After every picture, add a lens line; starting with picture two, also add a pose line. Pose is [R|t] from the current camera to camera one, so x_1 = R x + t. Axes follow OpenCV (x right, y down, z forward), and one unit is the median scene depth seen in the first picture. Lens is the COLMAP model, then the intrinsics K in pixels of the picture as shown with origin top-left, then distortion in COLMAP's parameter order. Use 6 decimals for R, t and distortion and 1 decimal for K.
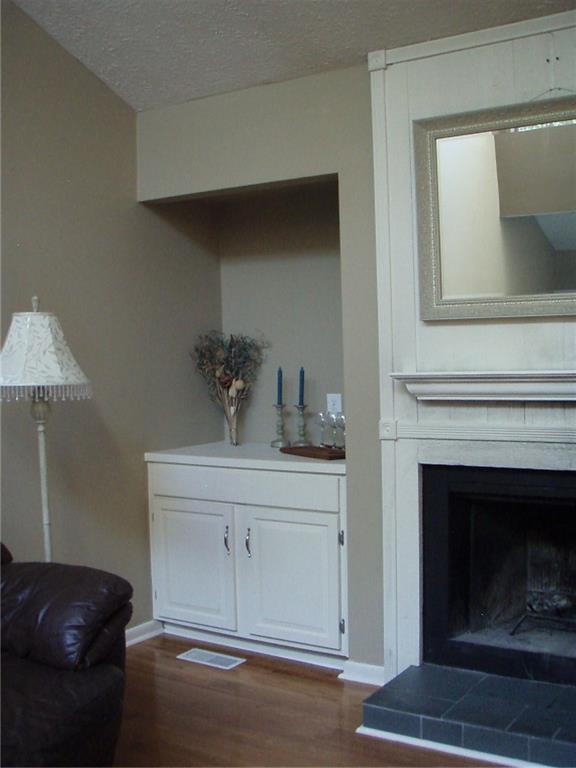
lens RADIAL K [[892.9, 0, 288.0], [0, 892.9, 384.0], [0, 0, 1]] dist [-0.160303, -0.004334]
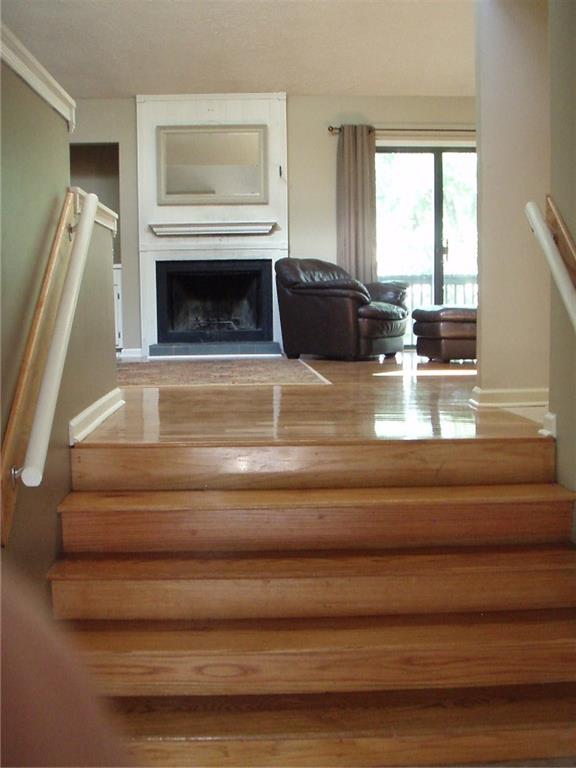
lens RADIAL K [[892.9, 0, 288.0], [0, 892.9, 384.0], [0, 0, 1]] dist [-0.160303, -0.004334]
pose [[0.821186, -0.041619, 0.569142, -1.004655], [0.015575, 0.998600, 0.050552, 0.321907], [-0.570449, -0.032648, 0.820684, -1.312924]]
